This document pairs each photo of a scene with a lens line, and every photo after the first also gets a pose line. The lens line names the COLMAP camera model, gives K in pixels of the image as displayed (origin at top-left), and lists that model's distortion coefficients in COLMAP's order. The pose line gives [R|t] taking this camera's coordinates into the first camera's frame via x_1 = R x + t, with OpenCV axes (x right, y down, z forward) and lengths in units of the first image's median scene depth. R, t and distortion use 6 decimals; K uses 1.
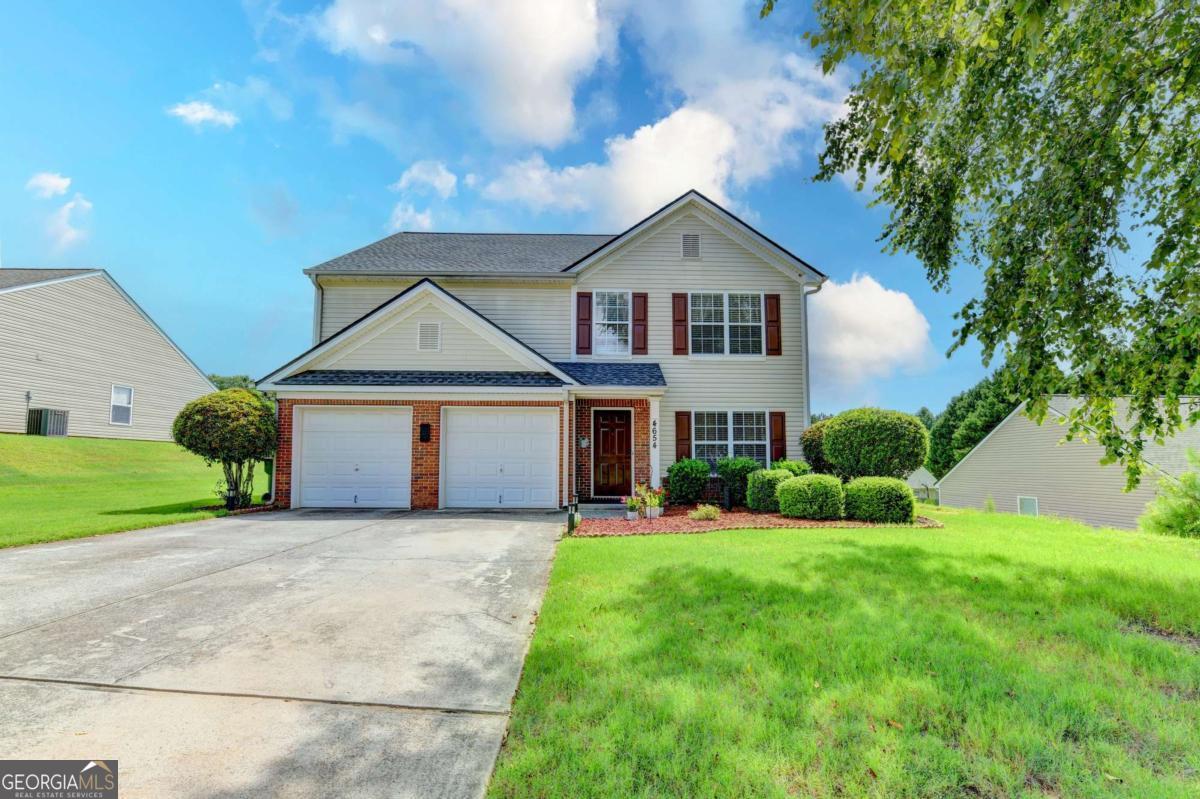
lens RADIAL K [[497.1, 0, 611.3], [0, 497.1, 419.3], [0, 0, 1]] dist [-0.006707, -0.000177]
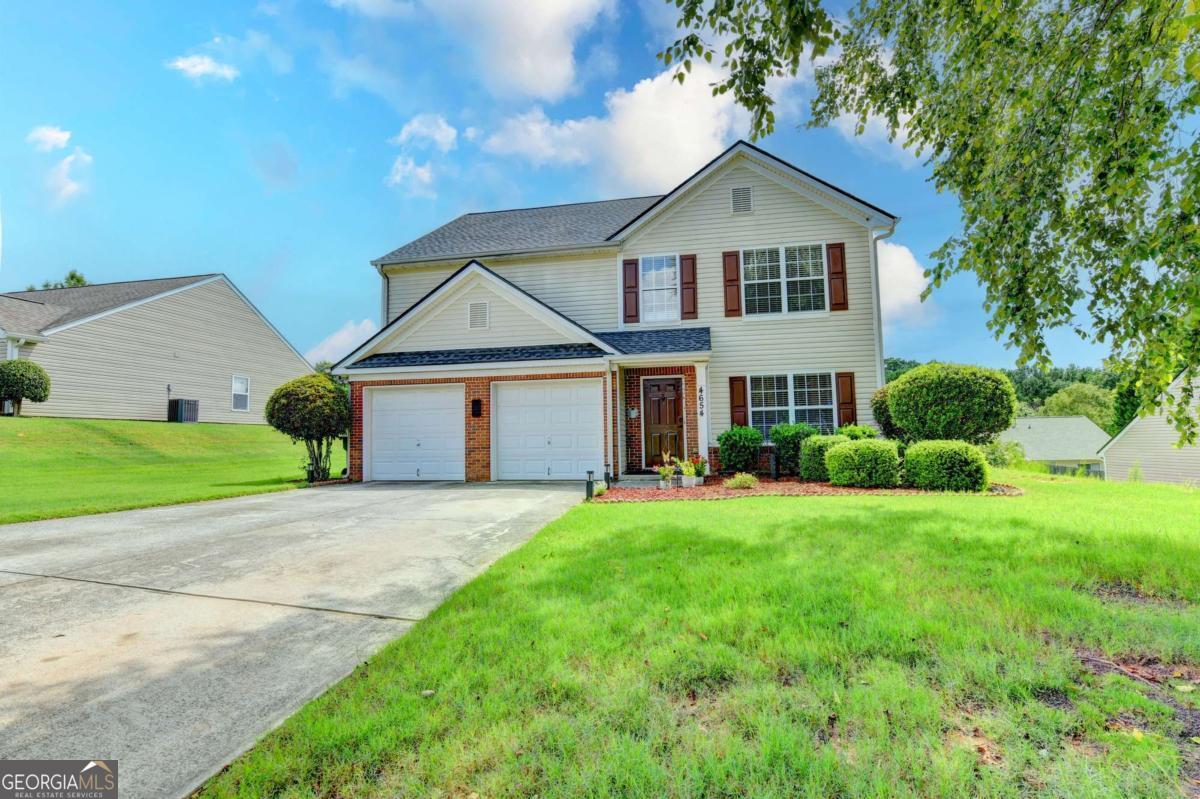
lens RADIAL K [[551.2, 0, 626.0], [0, 551.2, 386.1], [0, 0, 1]] dist [-0.004088, -0.000514]
pose [[0.979928, -0.041452, -0.194997, 0.144226], [0.039608, 0.999126, -0.013345, 0.008114], [0.195380, 0.005353, 0.980713, -0.067288]]
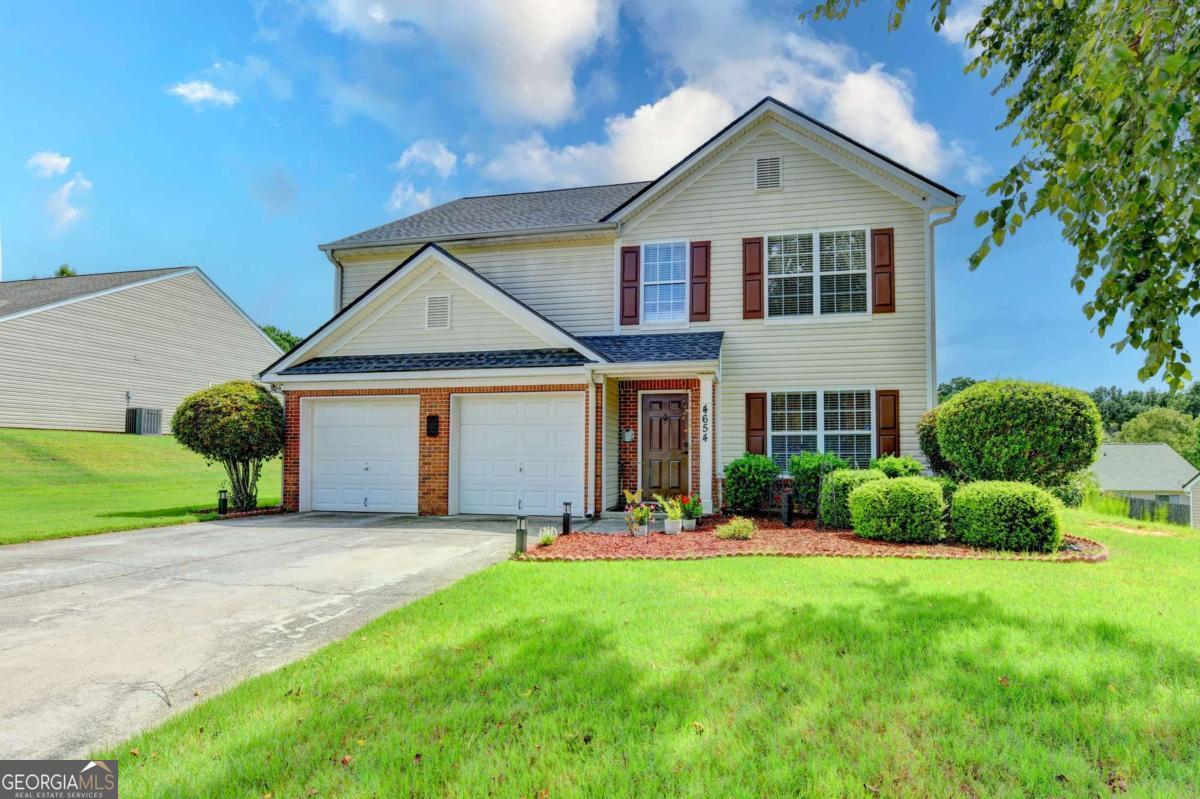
lens RADIAL K [[551.2, 0, 687.8], [0, 551.2, 431.5], [0, 0, 1]] dist [-0.004088, -0.000514]
pose [[0.978166, -0.012895, -0.207424, 0.223987], [0.021647, 0.998966, 0.039979, 0.007459], [0.206694, -0.043597, 0.977434, 0.148205]]
